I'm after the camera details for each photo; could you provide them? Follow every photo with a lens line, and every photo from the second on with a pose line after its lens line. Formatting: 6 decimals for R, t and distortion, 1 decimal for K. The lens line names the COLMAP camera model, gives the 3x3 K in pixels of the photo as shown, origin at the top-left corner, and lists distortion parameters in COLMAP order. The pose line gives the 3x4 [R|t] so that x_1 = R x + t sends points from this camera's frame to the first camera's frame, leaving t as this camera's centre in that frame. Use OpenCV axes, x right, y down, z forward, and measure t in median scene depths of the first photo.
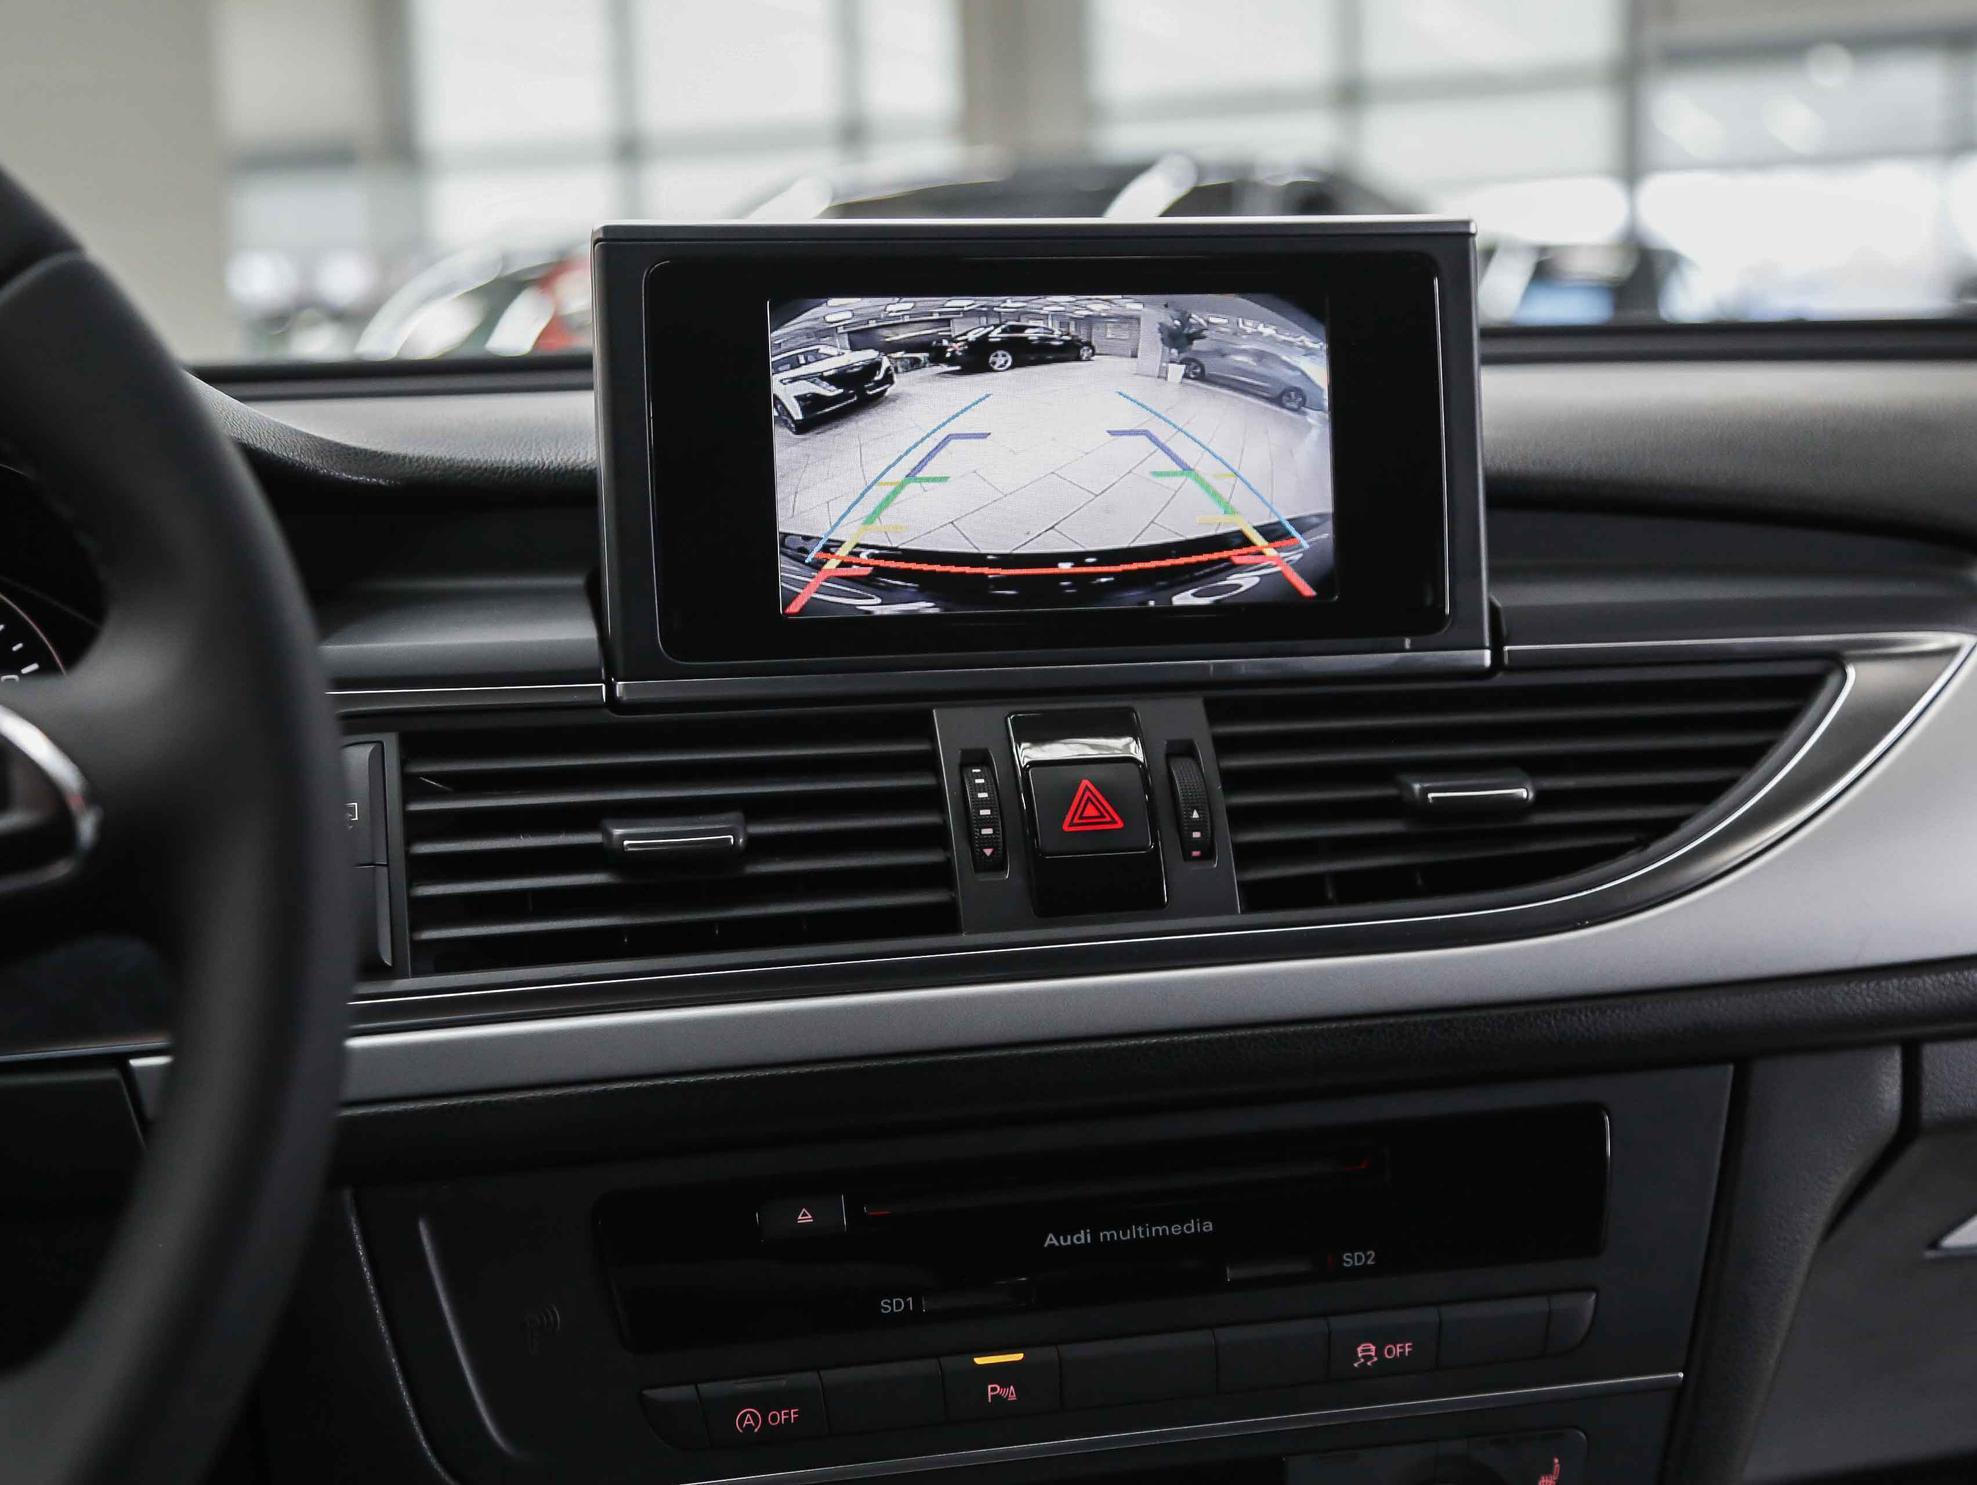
lens RADIAL K [[2570.7, 0, 988.5], [0, 2570.7, 742.5], [0, 0, 1]] dist [0.113523, 0.001650]
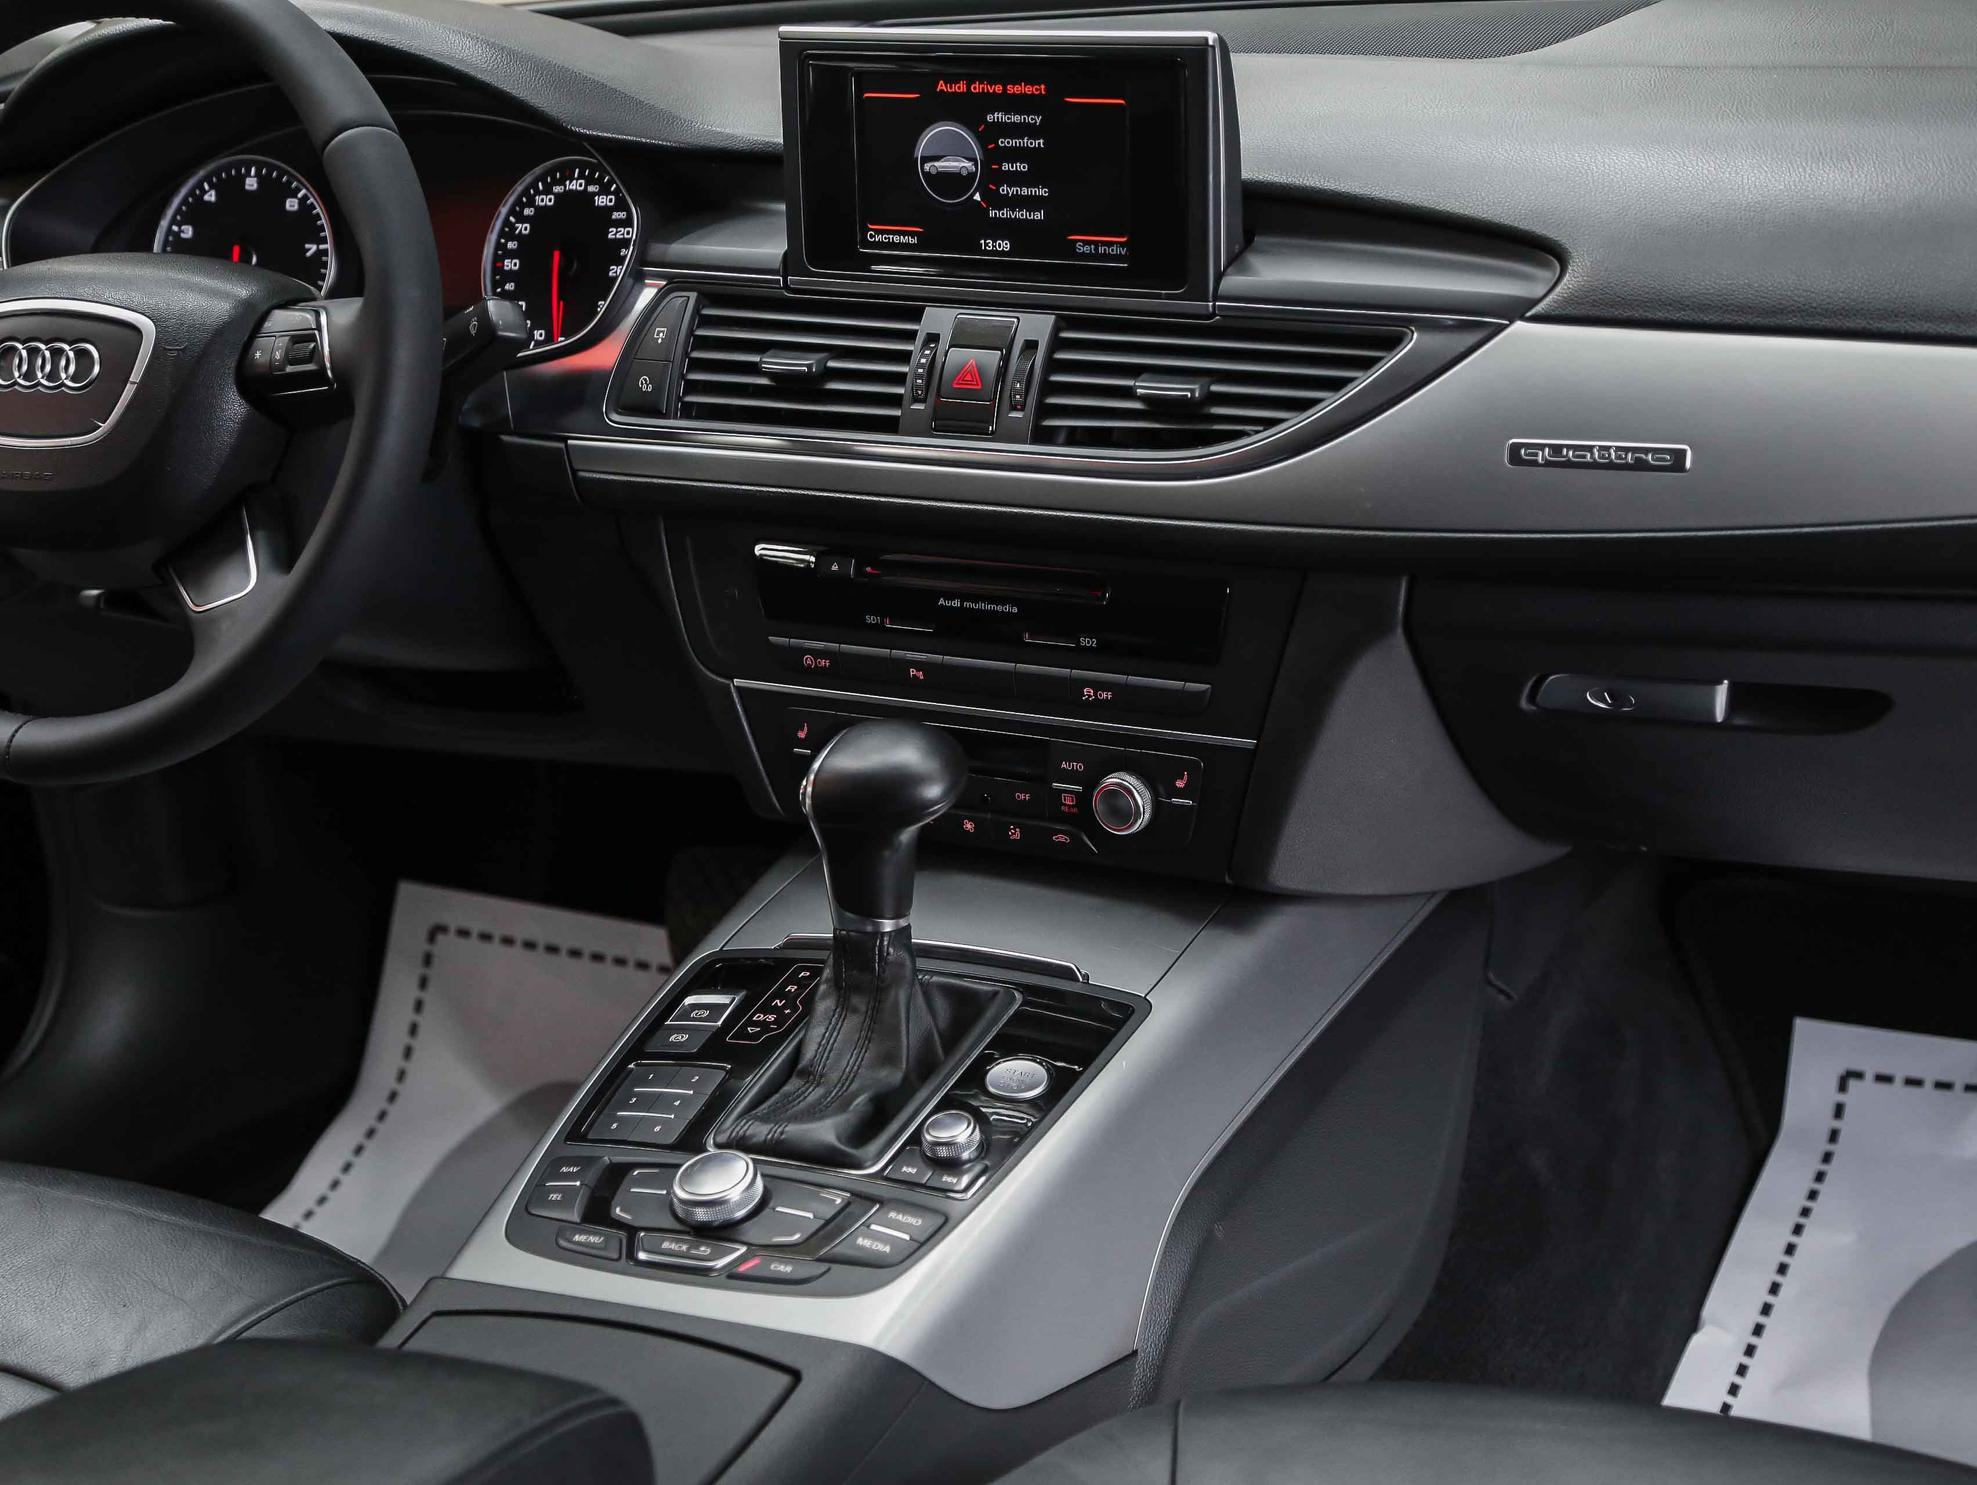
lens RADIAL K [[3356.2, 0, 988.5], [0, 3356.2, 742.5], [0, 0, 1]] dist [0.143244, 0.279131]
pose [[0.715481, 0.199887, -0.669427, 1.697912], [-0.020723, 0.963847, 0.265651, -0.356085], [0.698325, -0.176195, 0.693756, -0.683378]]
